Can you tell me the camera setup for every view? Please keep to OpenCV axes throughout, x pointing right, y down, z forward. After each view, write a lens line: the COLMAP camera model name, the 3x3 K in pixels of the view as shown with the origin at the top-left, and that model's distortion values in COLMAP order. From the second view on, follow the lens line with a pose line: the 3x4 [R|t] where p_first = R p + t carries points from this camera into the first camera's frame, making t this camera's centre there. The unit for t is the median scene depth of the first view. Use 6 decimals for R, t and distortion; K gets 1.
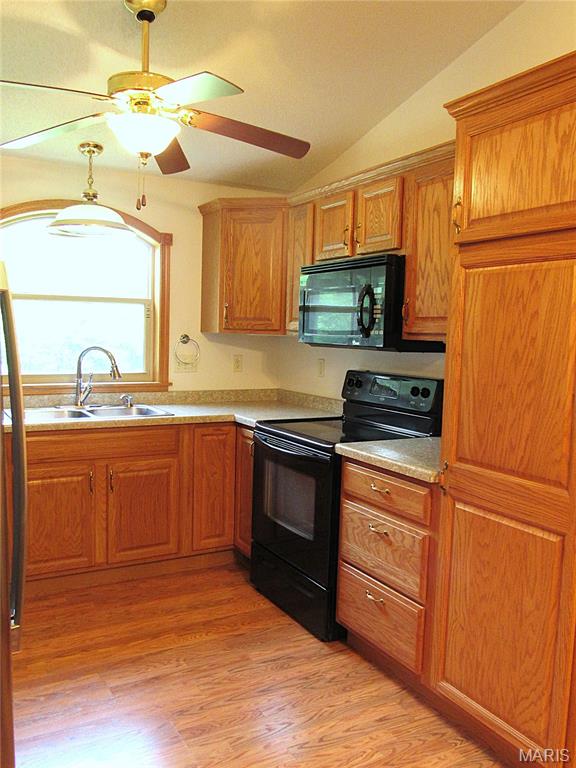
lens RADIAL K [[659.3, 0, 284.7], [0, 659.3, 381.3], [0, 0, 1]] dist [-0.032435, 0.023928]
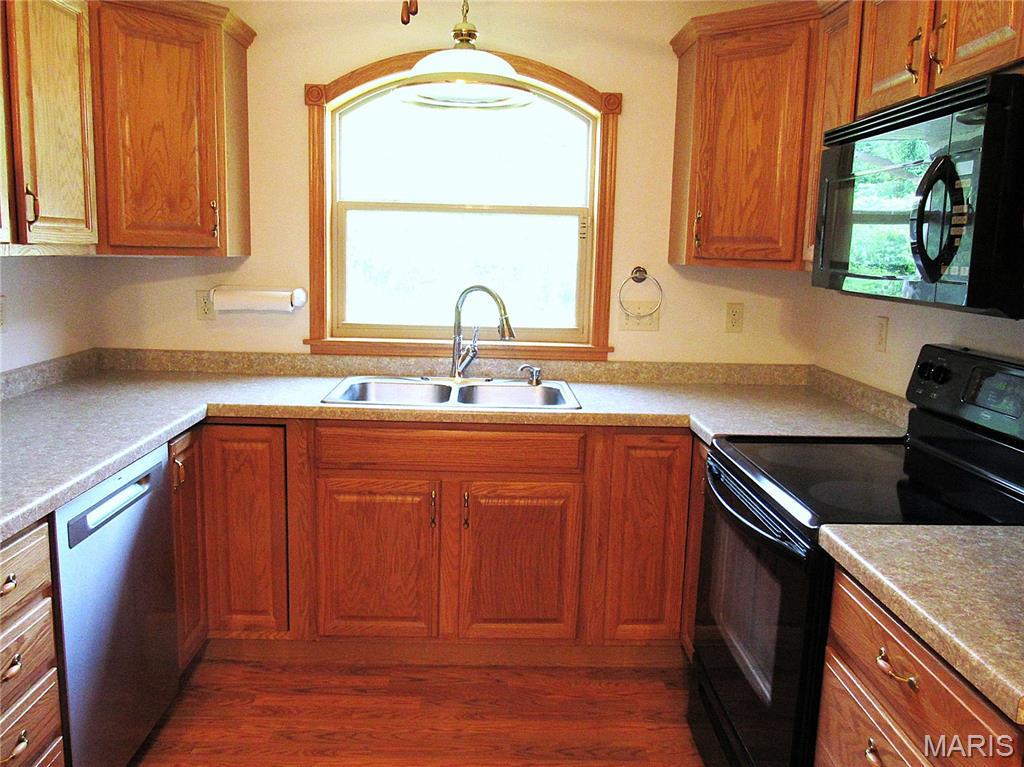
lens RADIAL K [[819.4, 0, 508.9], [0, 819.4, 382.3], [0, 0, 1]] dist [-0.053281, 0.015707]
pose [[0.880213, 0.074774, -0.468651, 0.112753], [-0.039188, 0.995589, 0.085246, -0.030131], [0.472958, -0.056669, 0.879261, 0.345120]]
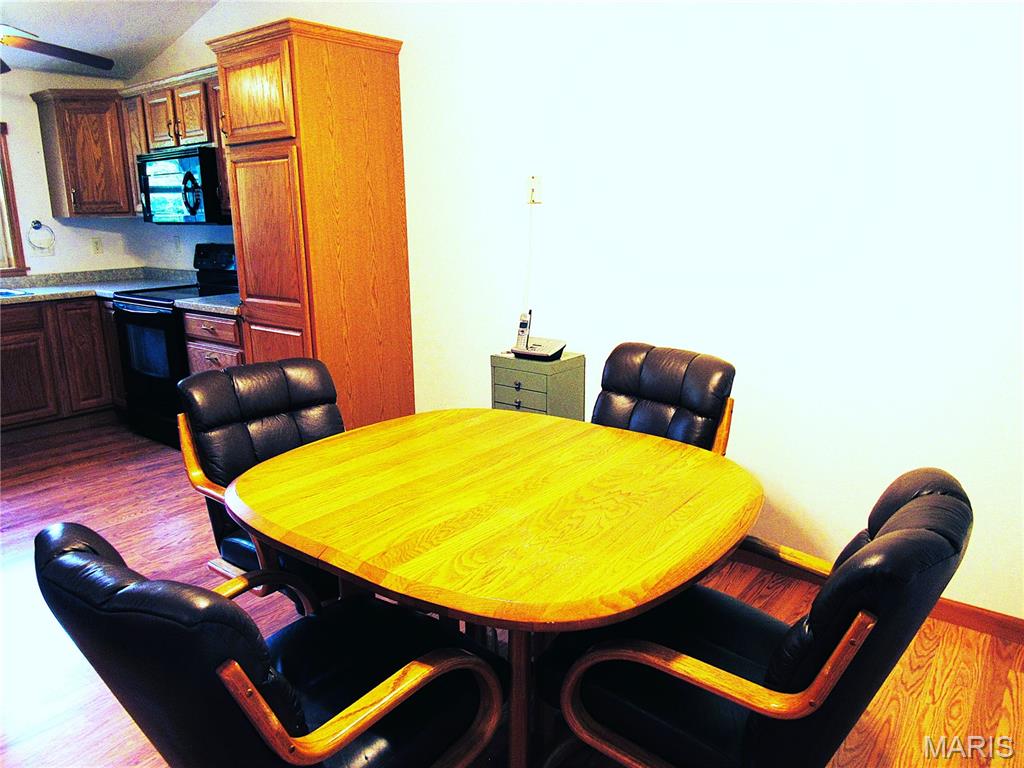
lens RADIAL K [[771.1, 0, 539.6], [0, 771.1, 393.0], [0, 0, 1]] dist [-0.019865, -0.013960]
pose [[0.922405, -0.126005, 0.365090, 0.132823], [0.064890, 0.982407, 0.175116, 0.046309], [-0.380733, -0.137838, 0.914354, -0.542024]]
